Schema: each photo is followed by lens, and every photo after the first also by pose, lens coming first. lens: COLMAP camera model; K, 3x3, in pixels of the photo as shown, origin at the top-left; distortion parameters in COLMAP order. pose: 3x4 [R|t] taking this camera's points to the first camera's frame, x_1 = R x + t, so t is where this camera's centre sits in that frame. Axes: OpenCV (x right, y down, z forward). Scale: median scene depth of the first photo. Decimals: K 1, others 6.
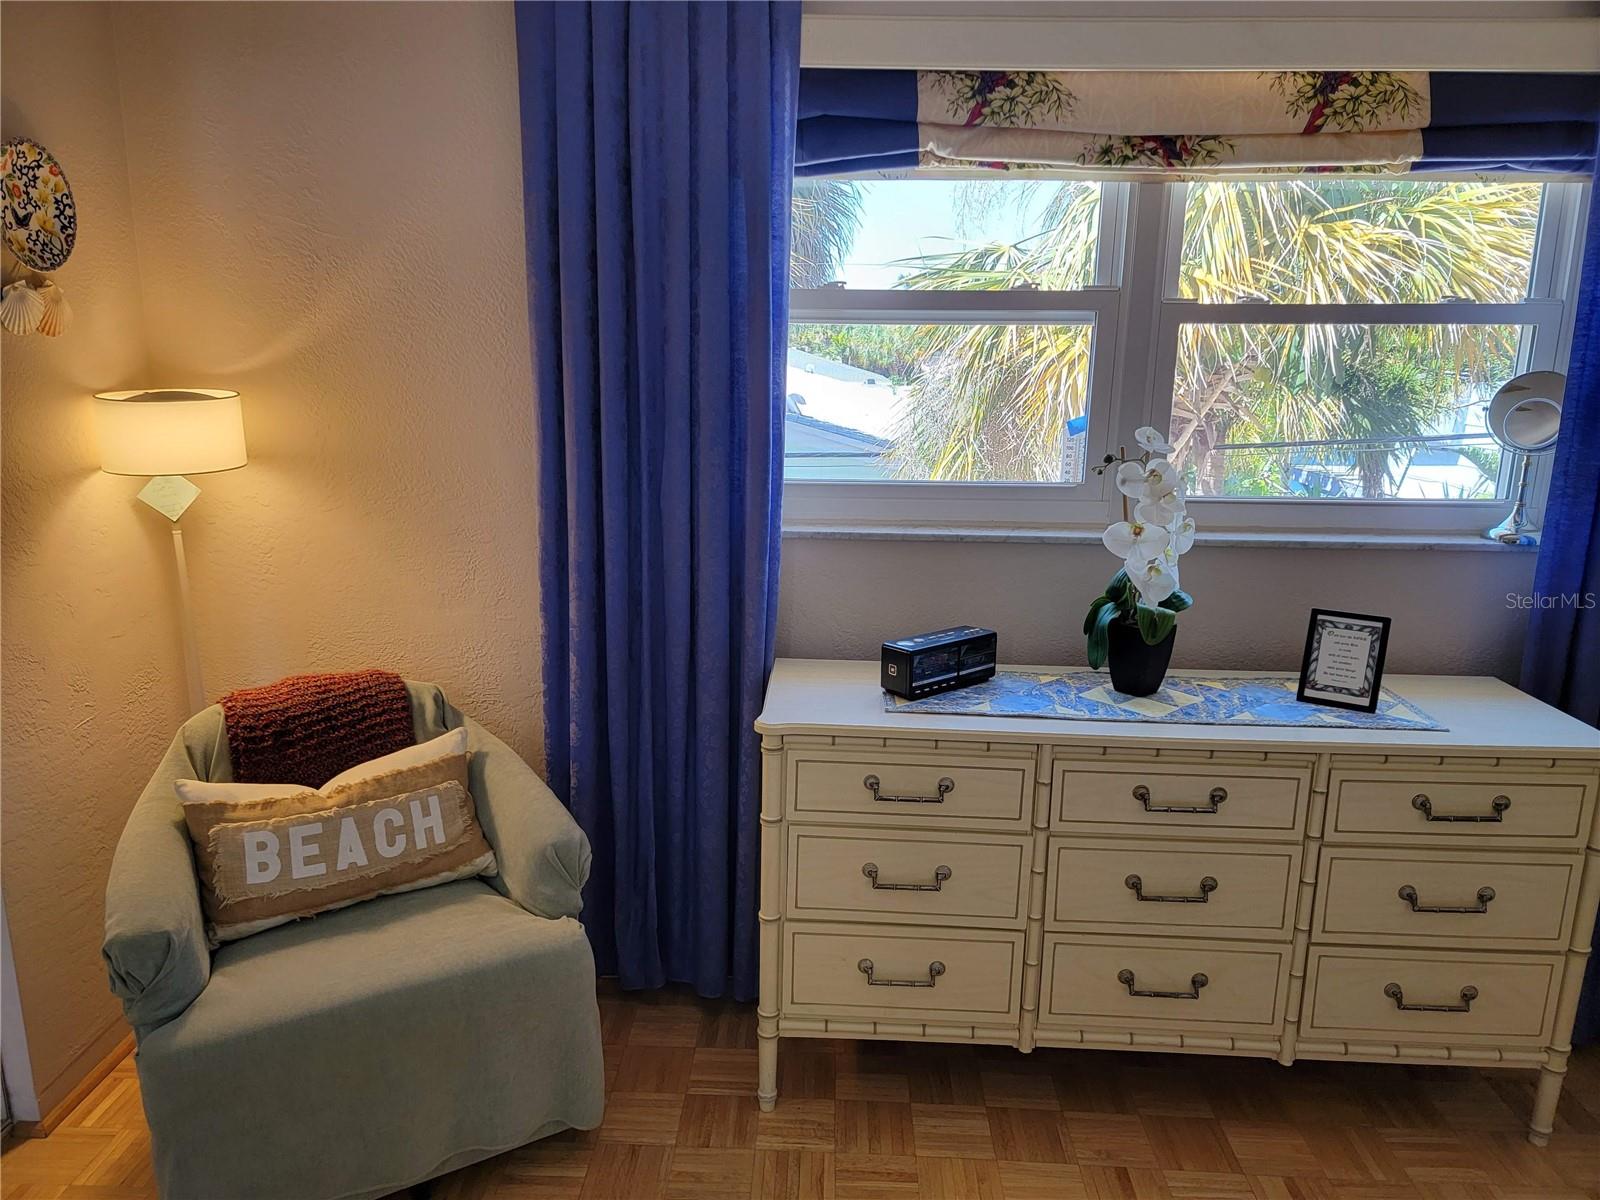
lens RADIAL K [[1109.4, 0, 792.8], [0, 1109.4, 603.9], [0, 0, 1]] dist [0.078671, -0.065640]
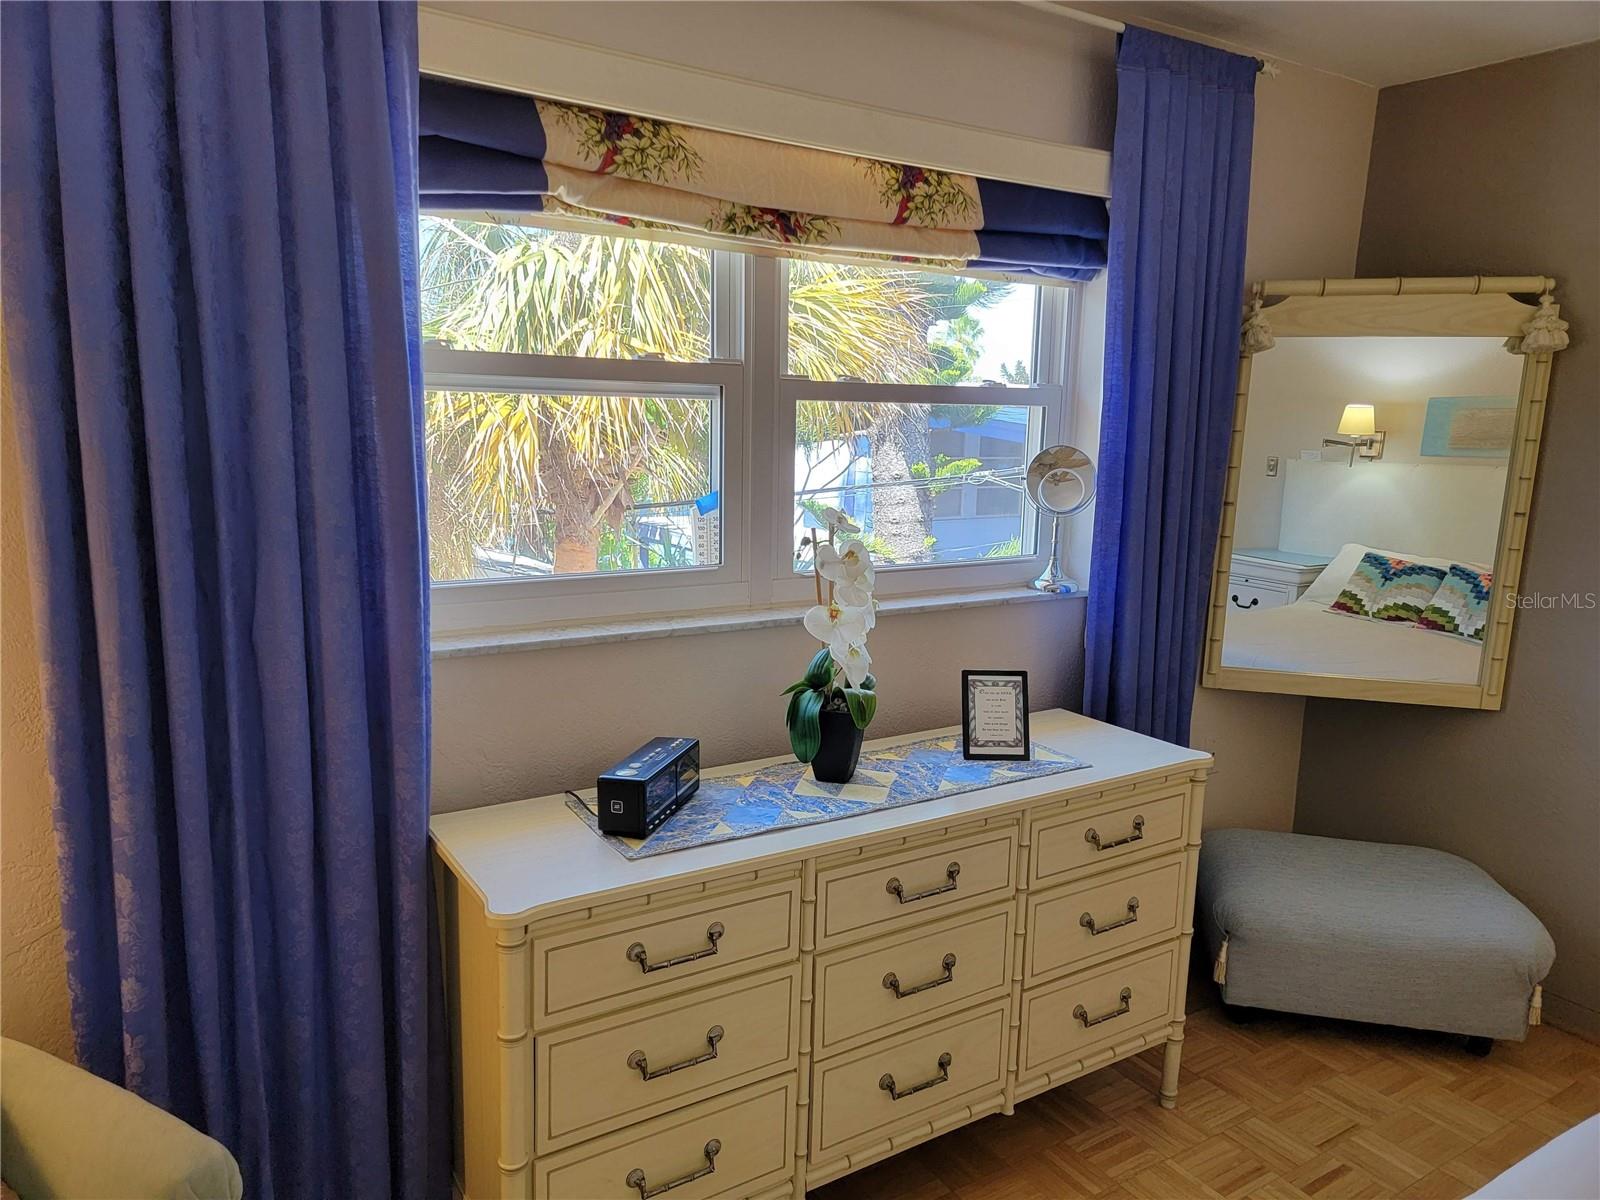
lens RADIAL K [[1109.4, 0, 802.5], [0, 1109.4, 615.2], [0, 0, 1]] dist [0.078671, -0.065640]
pose [[0.822842, -0.097799, 0.559792, -0.241735], [0.119976, 0.992773, -0.002910, -0.062337], [-0.555461, 0.069556, 0.828628, 0.213743]]
